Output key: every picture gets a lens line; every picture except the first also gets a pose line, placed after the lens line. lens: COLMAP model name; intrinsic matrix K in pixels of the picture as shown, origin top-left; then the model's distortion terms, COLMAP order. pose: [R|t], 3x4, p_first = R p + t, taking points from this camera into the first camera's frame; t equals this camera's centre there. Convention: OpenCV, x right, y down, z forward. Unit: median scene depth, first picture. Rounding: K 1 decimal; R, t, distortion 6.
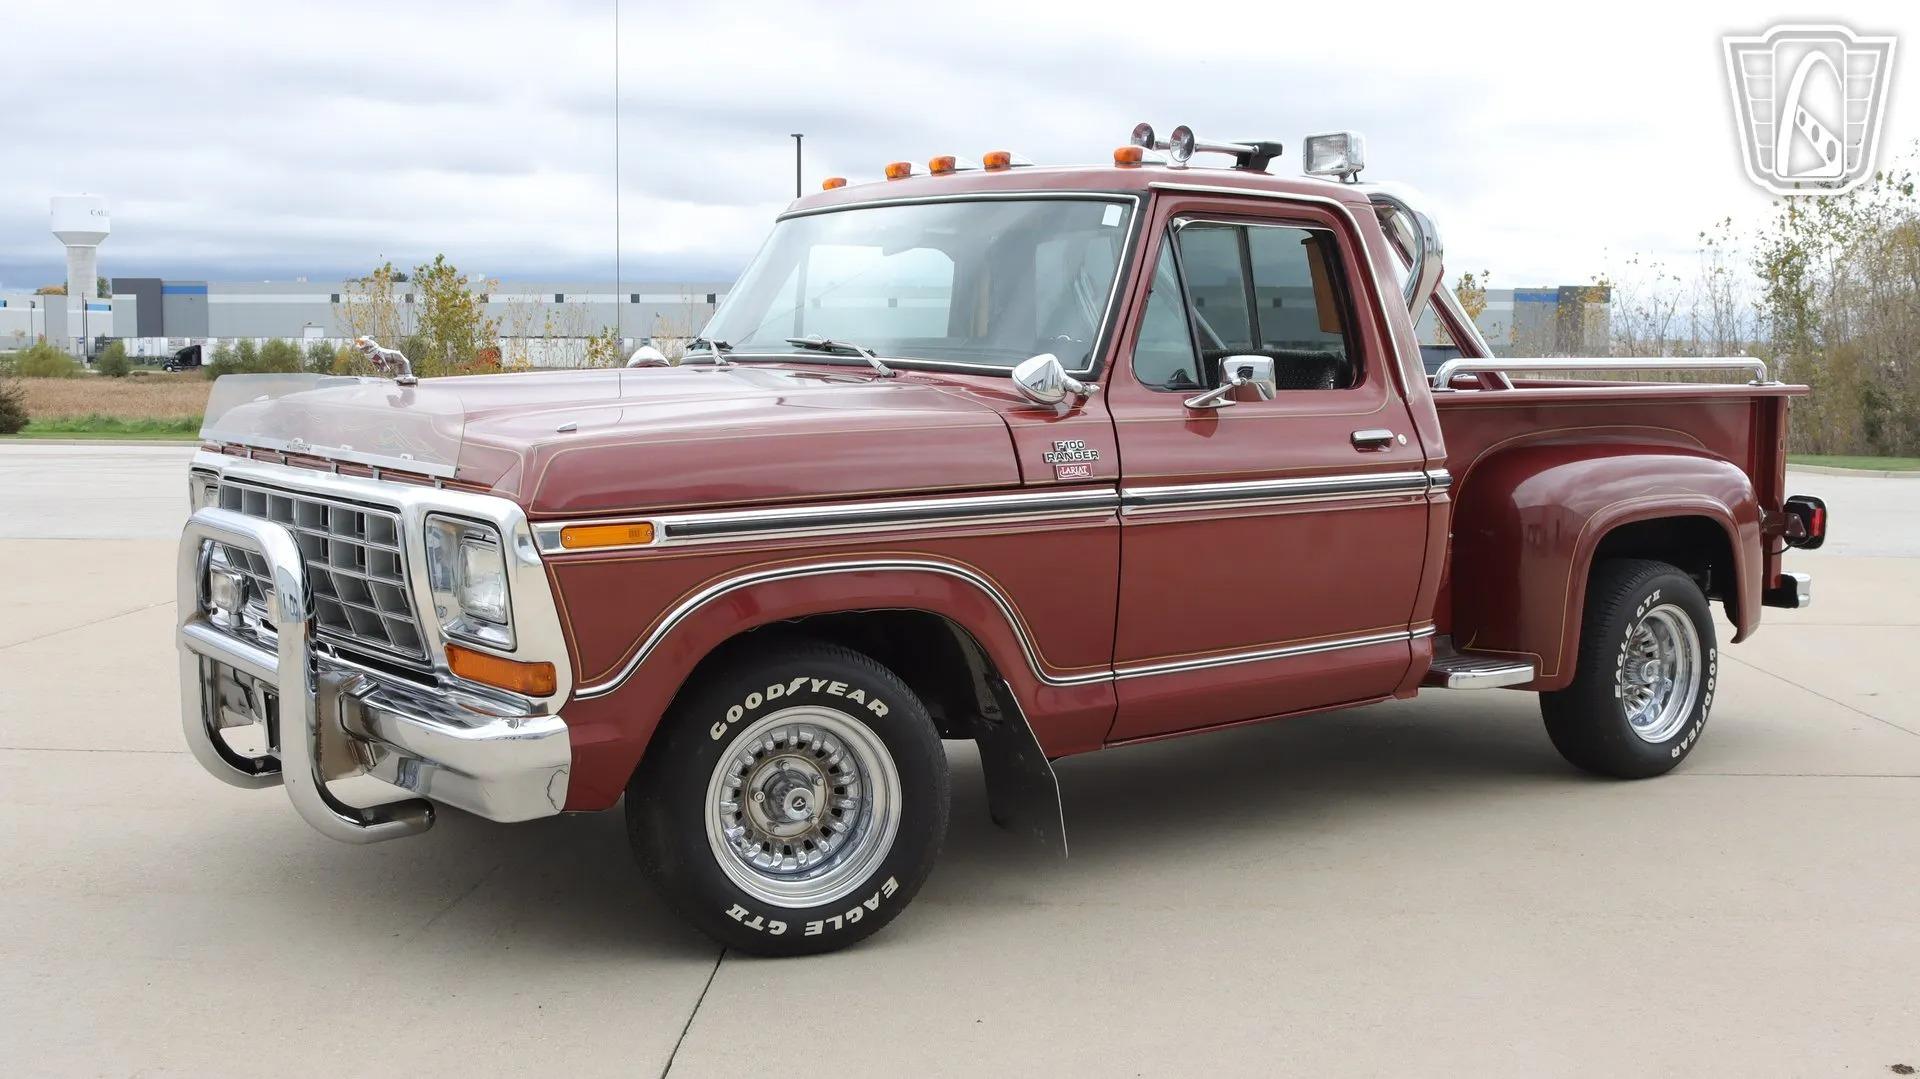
lens RADIAL K [[1994.1, 0, 972.9], [0, 1994.1, 550.9], [0, 0, 1]] dist [-0.087307, 0.000000]
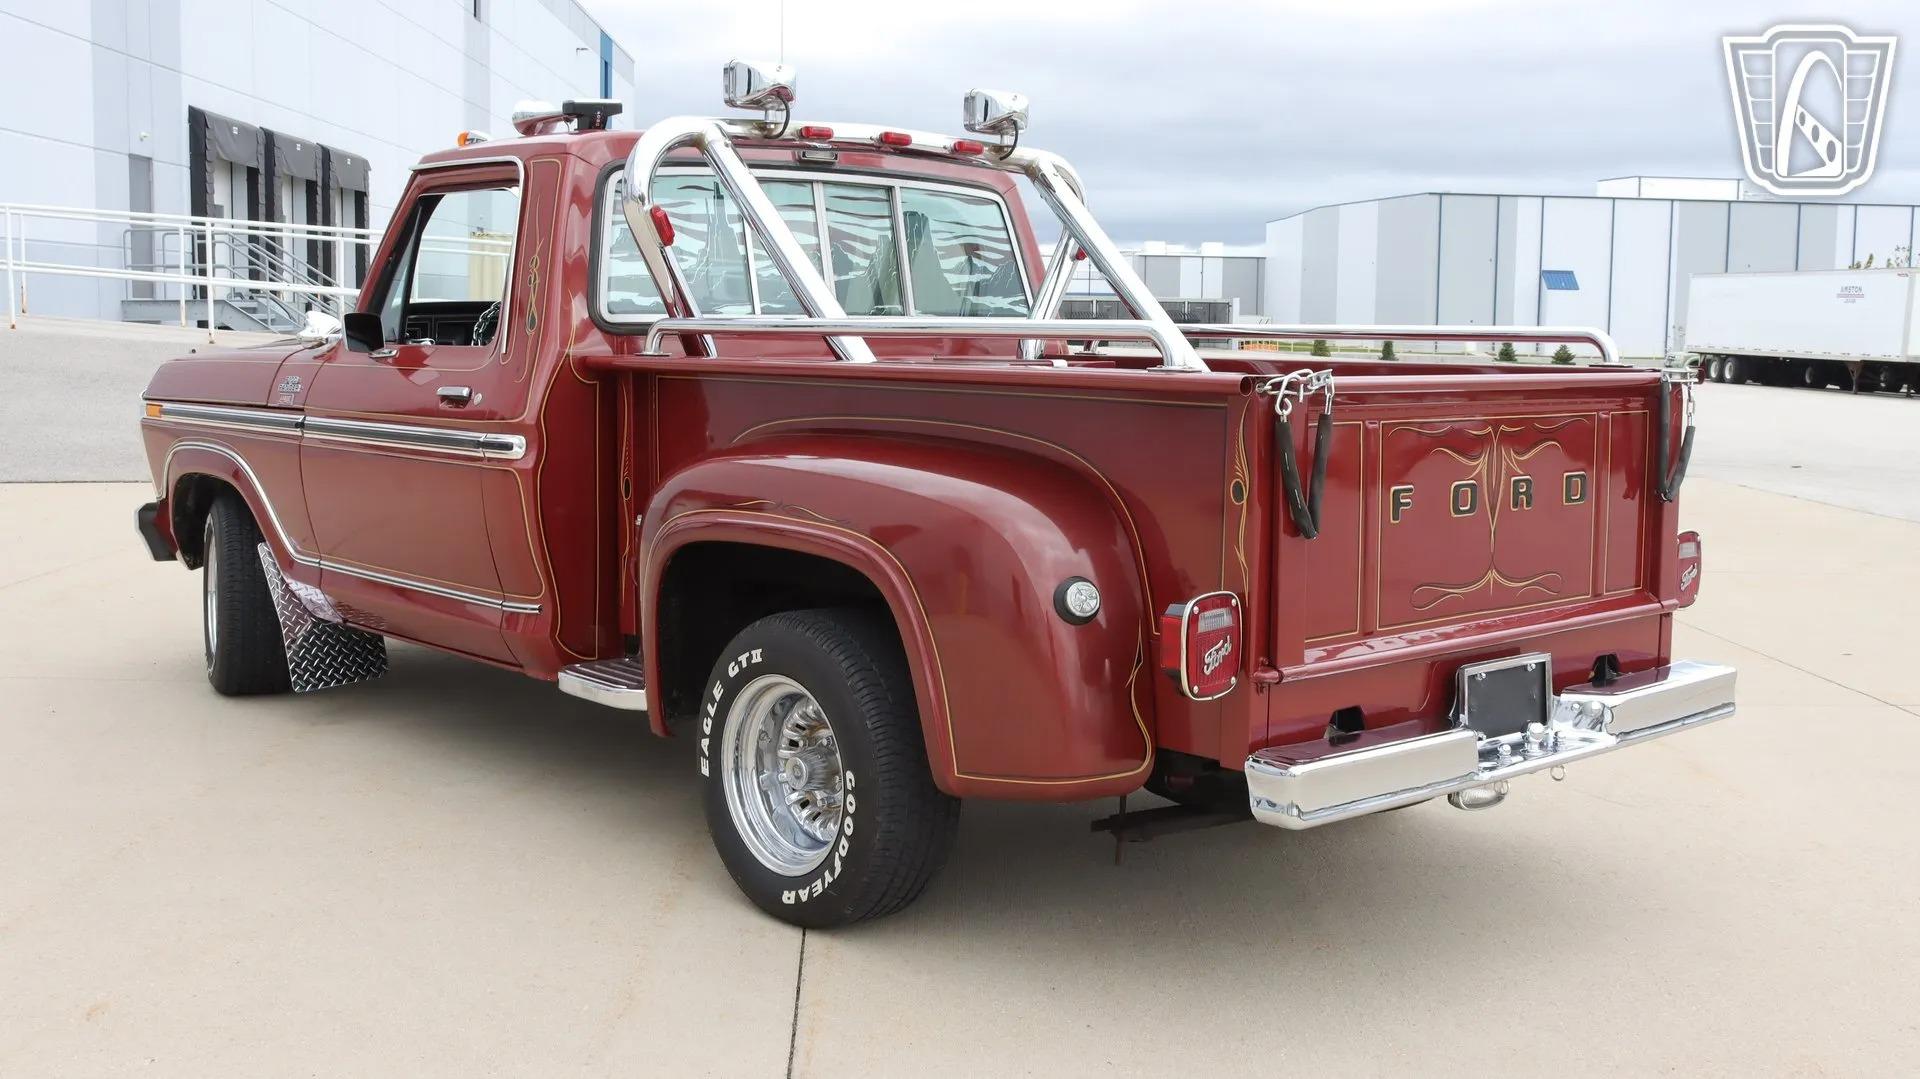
lens RADIAL K [[1994.1, 0, 961.9], [0, 1994.1, 537.5], [0, 0, 1]] dist [-0.087307, 0.000000]
pose [[0.071173, 0.105235, -0.991897, 1.401682], [-0.114539, 0.988703, 0.096677, -0.128013], [0.990866, 0.106731, 0.082422, 1.349626]]
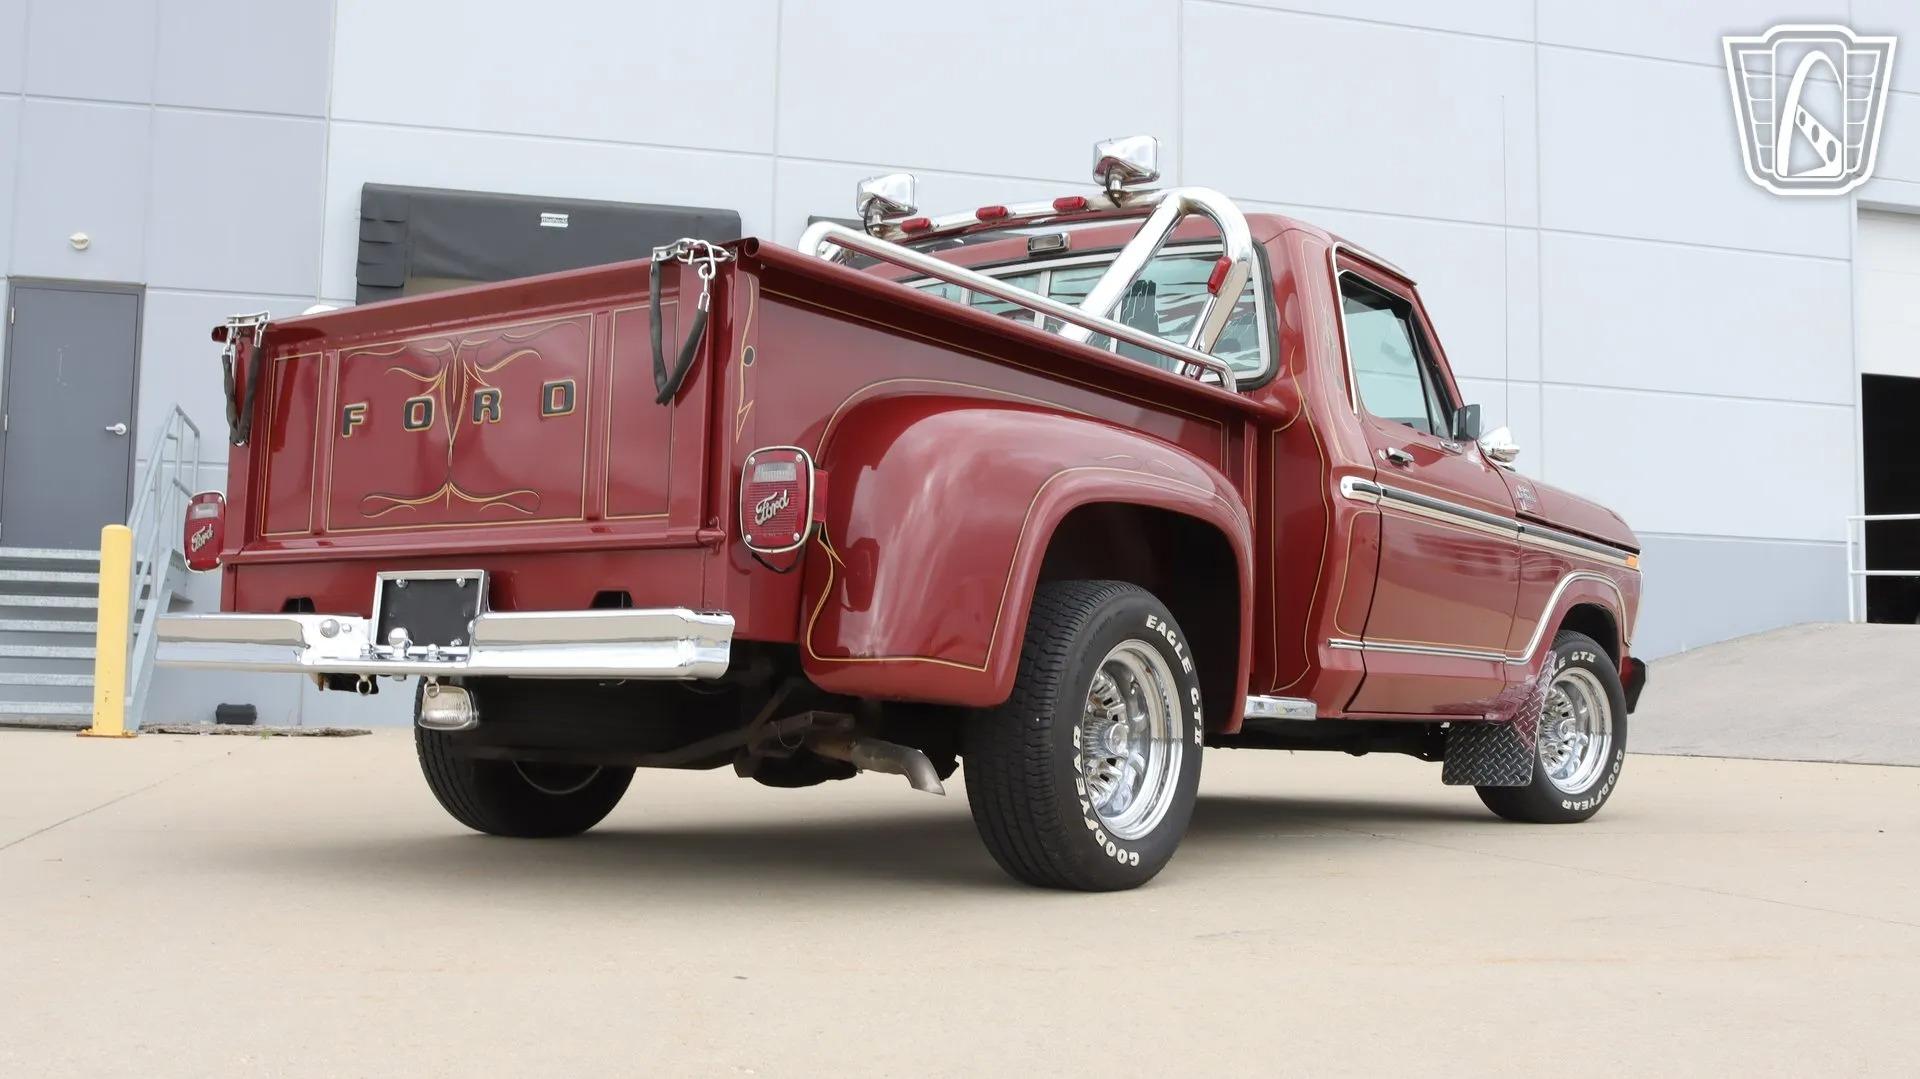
lens RADIAL K [[1994.1, 0, 947.6], [0, 1994.1, 548.1], [0, 0, 1]] dist [-0.087307, 0.000000]
pose [[-0.958153, -0.049142, -0.282006, 0.561076], [-0.056106, 0.998286, 0.016669, -0.052145], [0.280703, 0.031794, -0.959268, 2.592597]]
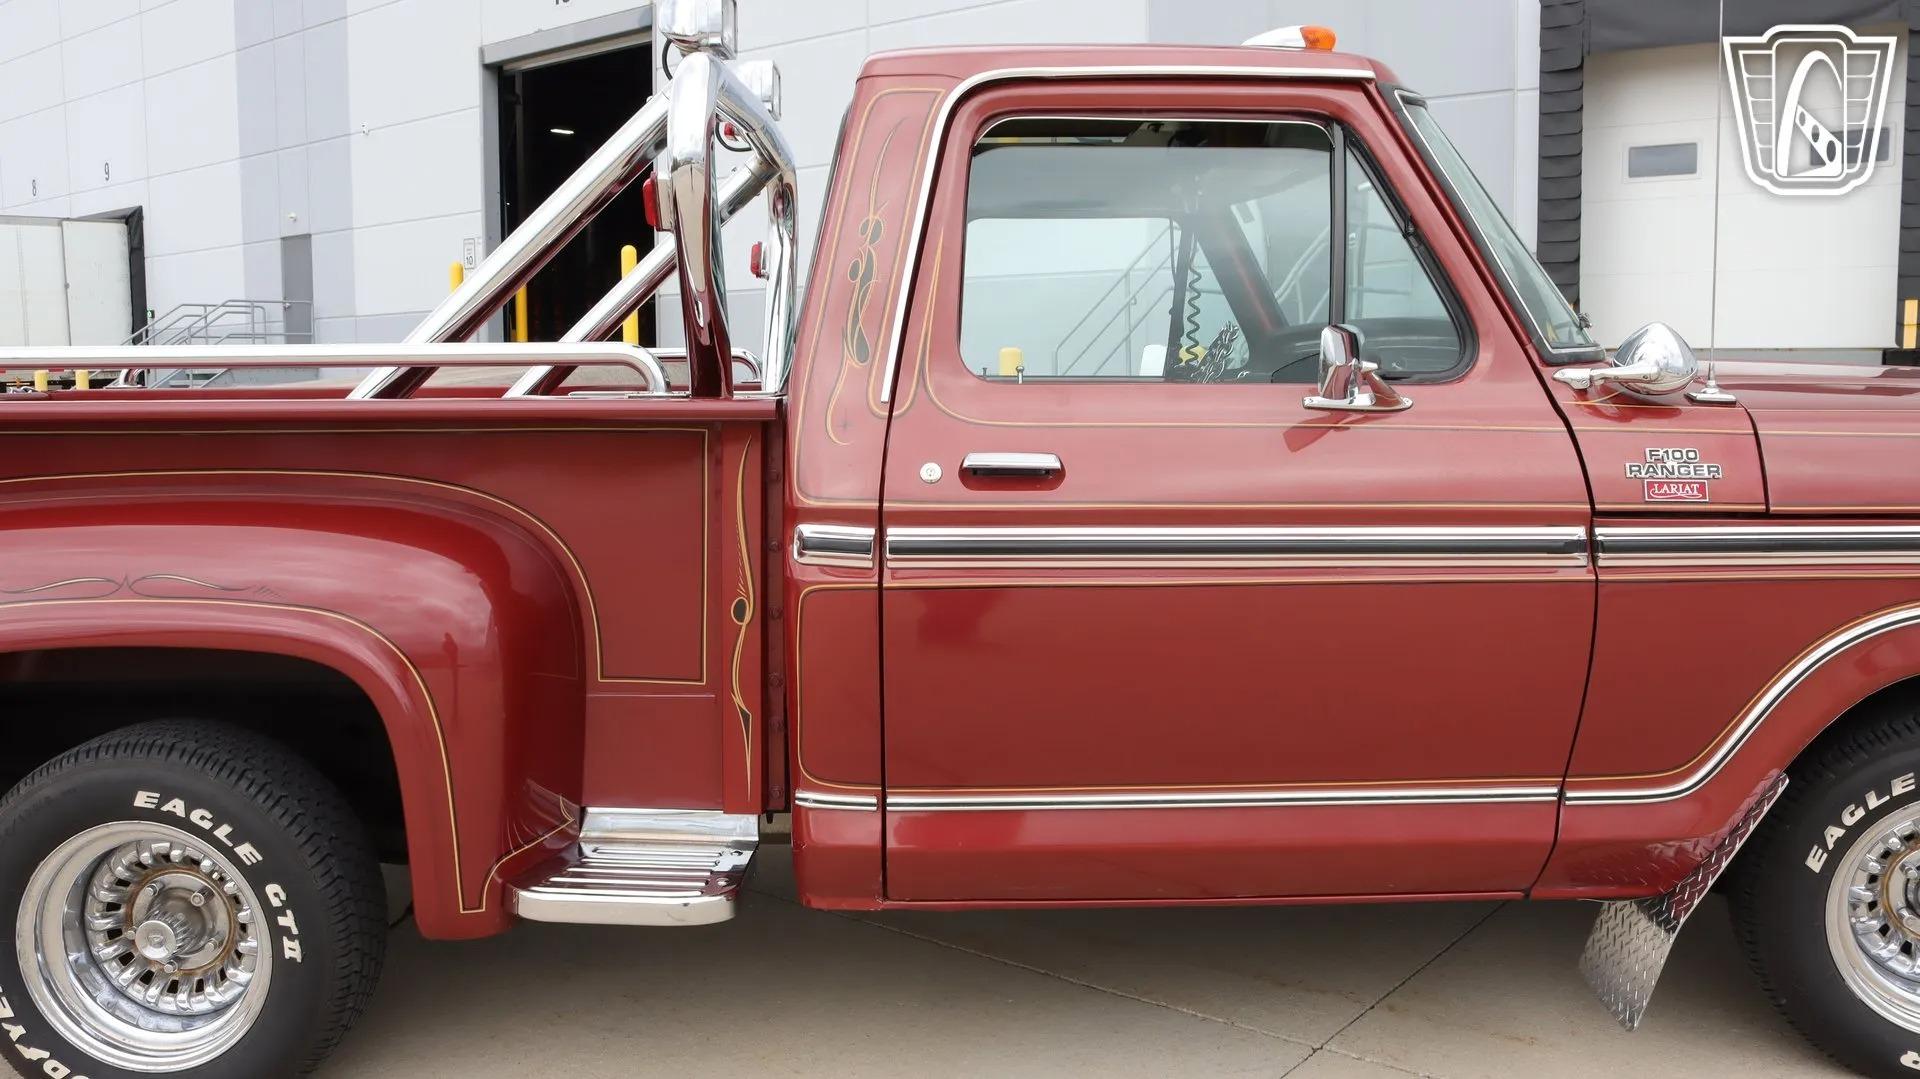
lens RADIAL K [[1602.6, 0, 950.9], [0, 1602.6, 556.0], [0, 0, 1]] dist [-0.156729, 0.123201]
pose [[-0.791247, -0.075022, 0.606877, -0.363737], [0.062706, 0.977259, 0.202564, -0.184770], [-0.608273, 0.198333, -0.768549, 1.927276]]
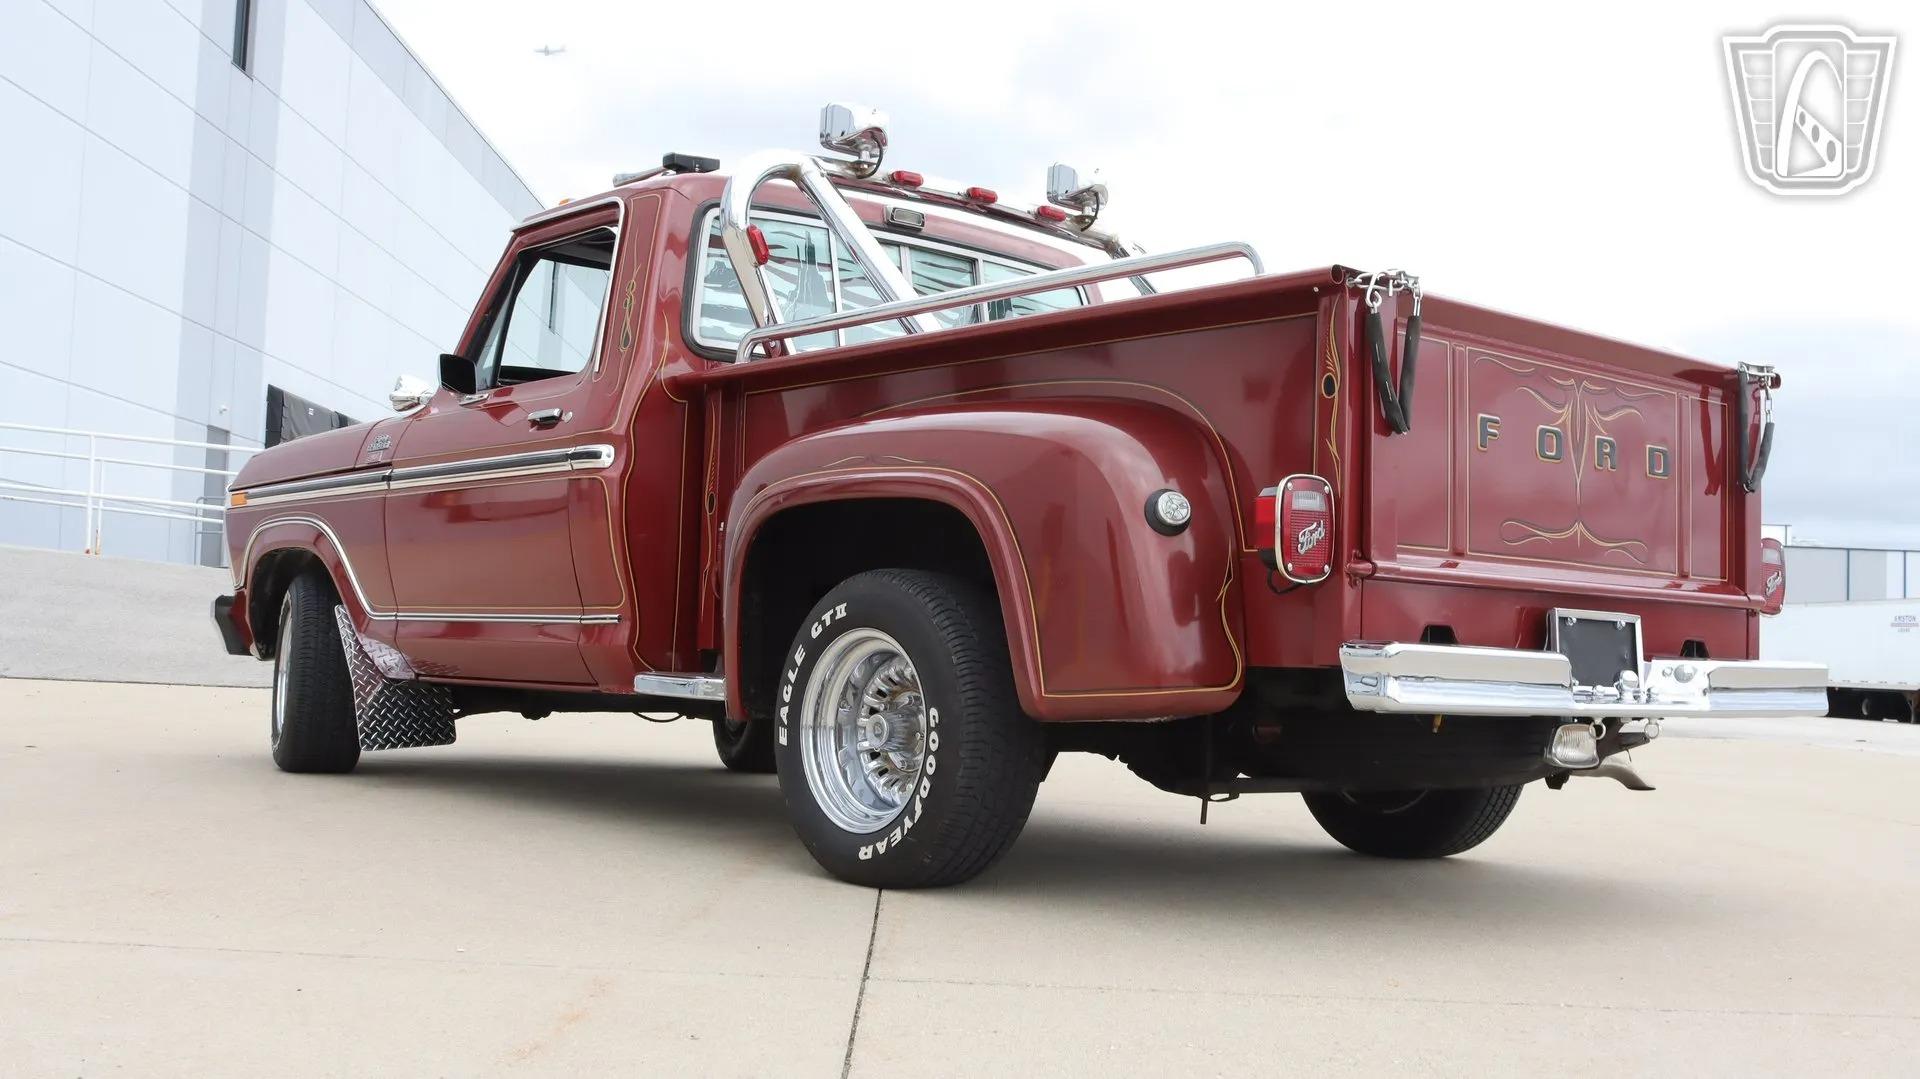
lens RADIAL K [[1994.1, 0, 966.0], [0, 1994.1, 532.5], [0, 0, 1]] dist [-0.087307, 0.000000]
pose [[0.048554, -0.065820, -0.996649, 1.409650], [-0.134860, 0.988257, -0.071836, 0.053133], [0.989674, 0.137896, 0.039107, 1.353630]]
